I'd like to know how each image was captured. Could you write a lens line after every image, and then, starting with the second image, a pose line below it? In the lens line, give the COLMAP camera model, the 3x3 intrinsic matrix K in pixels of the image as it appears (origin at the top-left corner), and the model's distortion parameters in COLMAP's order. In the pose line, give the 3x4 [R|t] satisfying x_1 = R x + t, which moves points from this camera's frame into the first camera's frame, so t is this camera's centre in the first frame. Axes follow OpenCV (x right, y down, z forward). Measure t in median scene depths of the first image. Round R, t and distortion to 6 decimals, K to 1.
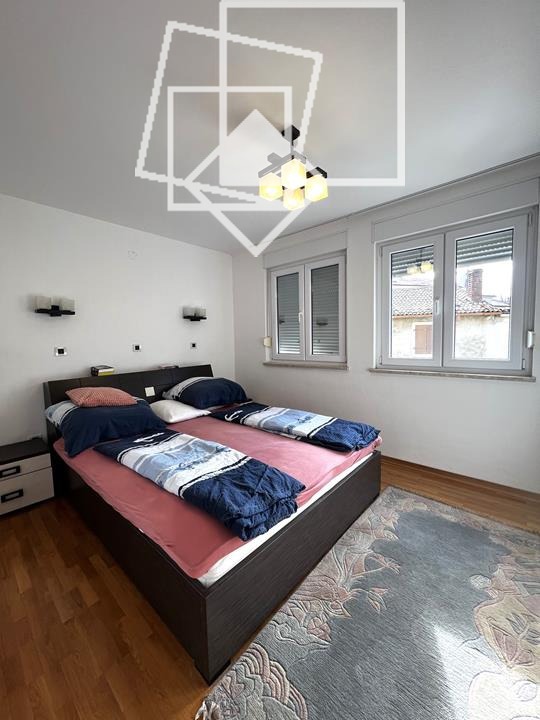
lens RADIAL K [[284.8, 0, 271.9], [0, 284.8, 359.6], [0, 0, 1]] dist [-0.000149, 0.000040]
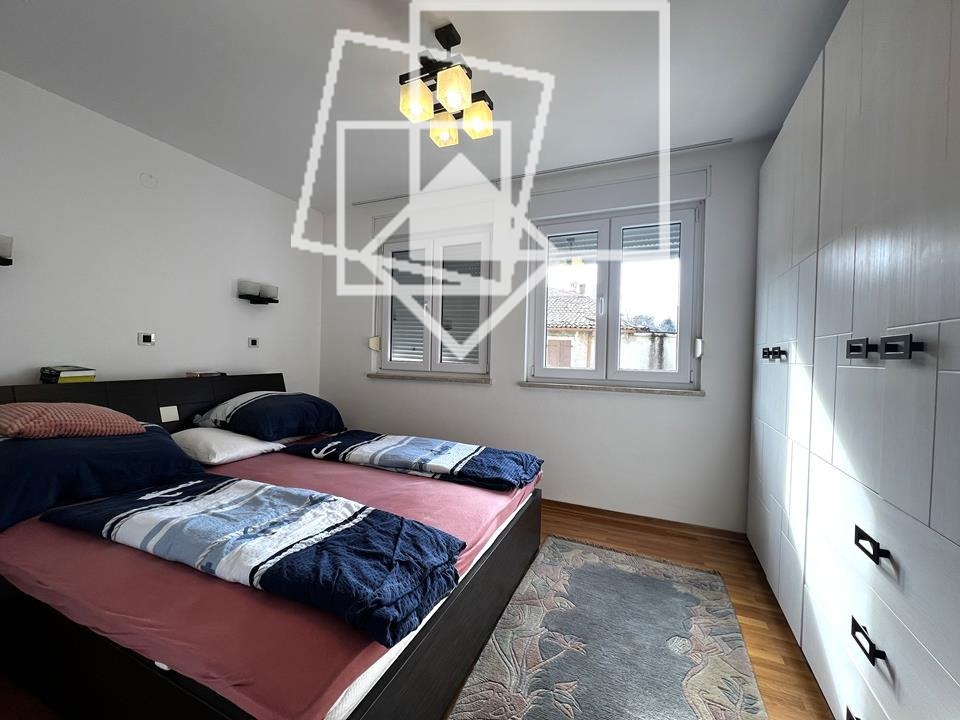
lens RADIAL K [[379.7, 0, 481.1], [0, 379.7, 359.0], [0, 0, 1]] dist [-0.000149, 0.000040]
pose [[0.951881, 0.039211, 0.303948, -0.091157], [-0.021195, 0.997829, -0.062349, 0.051474], [-0.305733, 0.052907, 0.950646, 0.094465]]
